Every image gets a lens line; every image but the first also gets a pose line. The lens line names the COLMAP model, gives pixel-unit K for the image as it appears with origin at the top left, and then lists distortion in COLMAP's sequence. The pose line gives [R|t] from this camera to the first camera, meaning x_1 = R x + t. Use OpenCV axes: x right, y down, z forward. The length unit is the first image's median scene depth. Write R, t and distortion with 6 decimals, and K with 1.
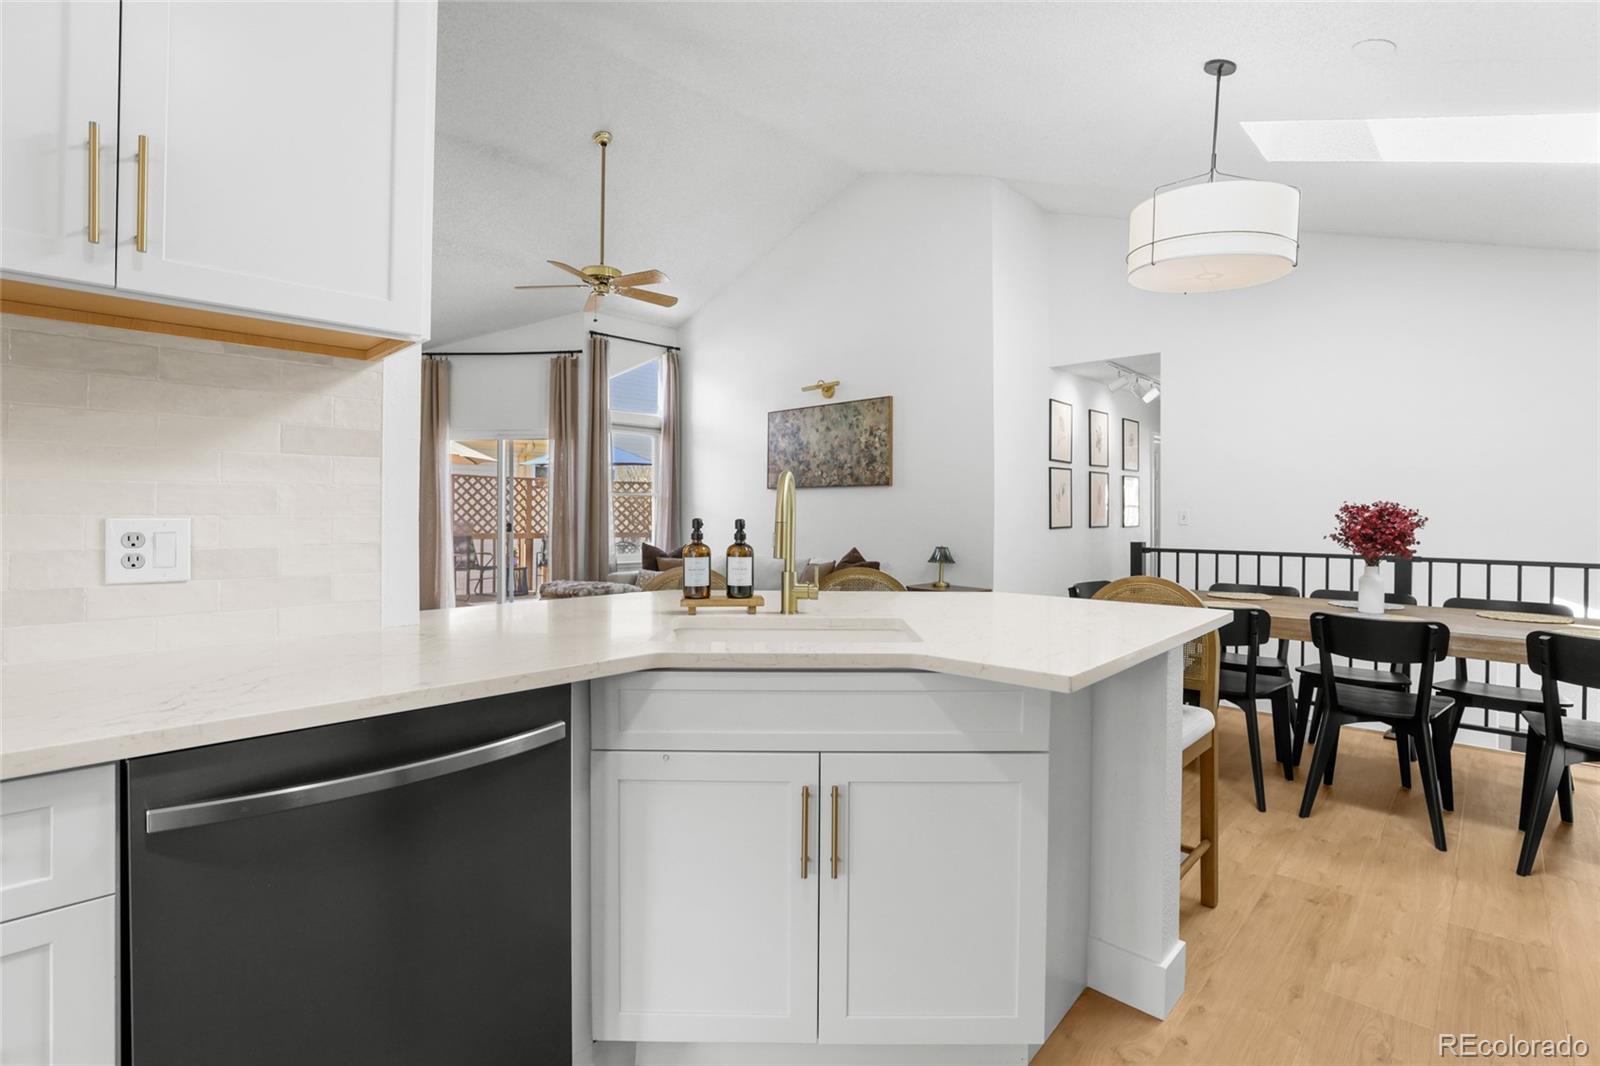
lens RADIAL K [[731.4, 0, 796.0], [0, 731.4, 506.5], [0, 0, 1]] dist [-0.034778, 0.000153]
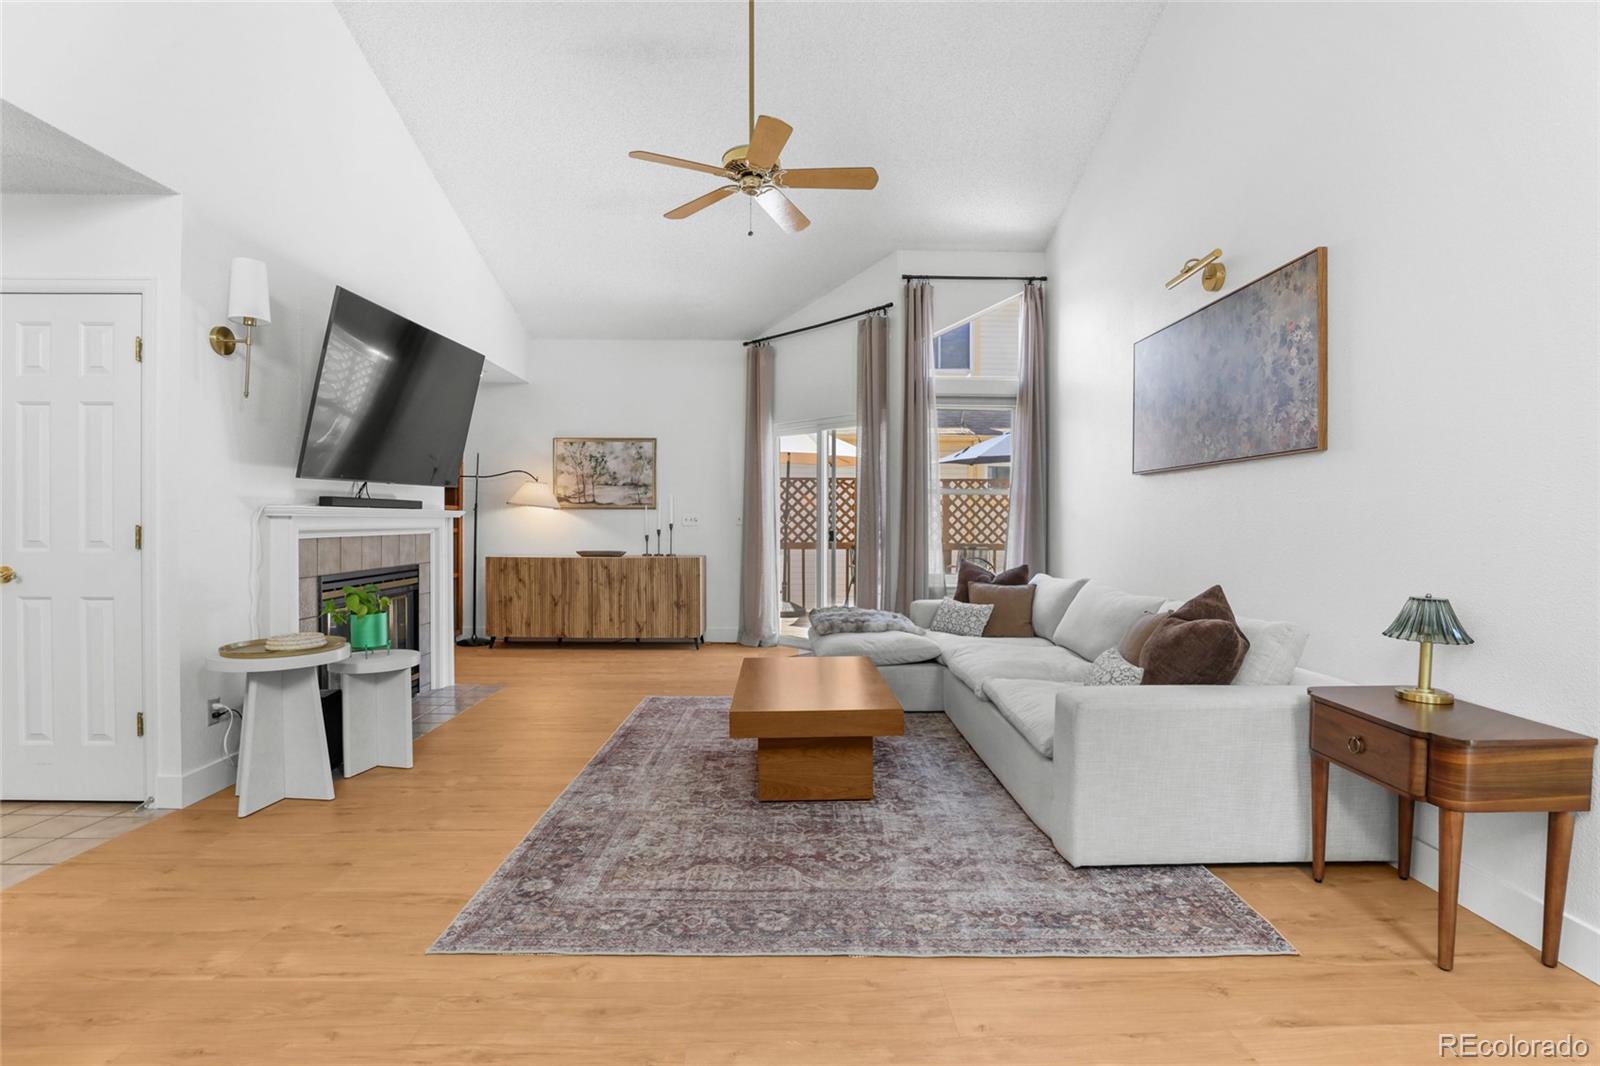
lens RADIAL K [[738.7, 0, 798.9], [0, 738.7, 521.1], [0, 0, 1]] dist [-0.041842, 0.010980]
pose [[0.712187, -0.002975, -0.701984, 0.177991], [0.007561, 0.999966, 0.003434, 0.009065], [0.701949, -0.007753, 0.712185, 0.390895]]
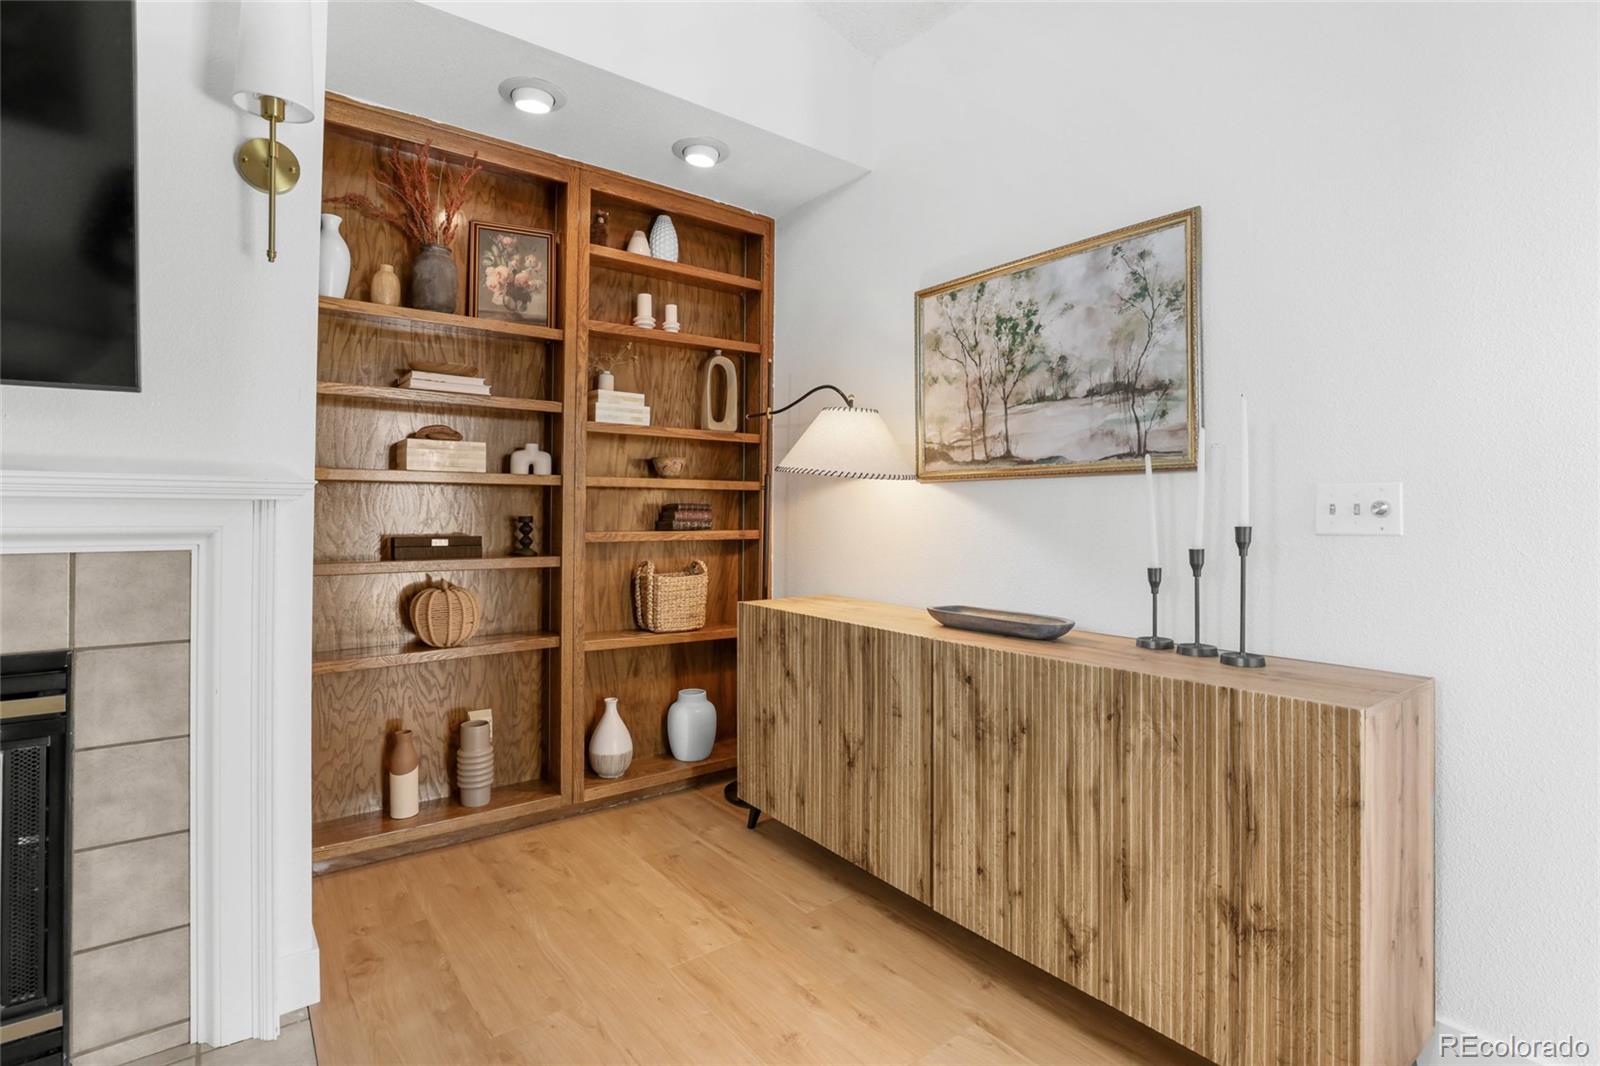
lens RADIAL K [[761.6, 0, 792.8], [0, 761.6, 500.2], [0, 0, 1]] dist [-0.043111, 0.012868]
pose [[-0.143614, -0.023699, -0.989350, -0.342573], [0.003533, 0.999695, -0.024460, 0.011453], [0.989627, -0.007009, -0.143486, 0.834612]]
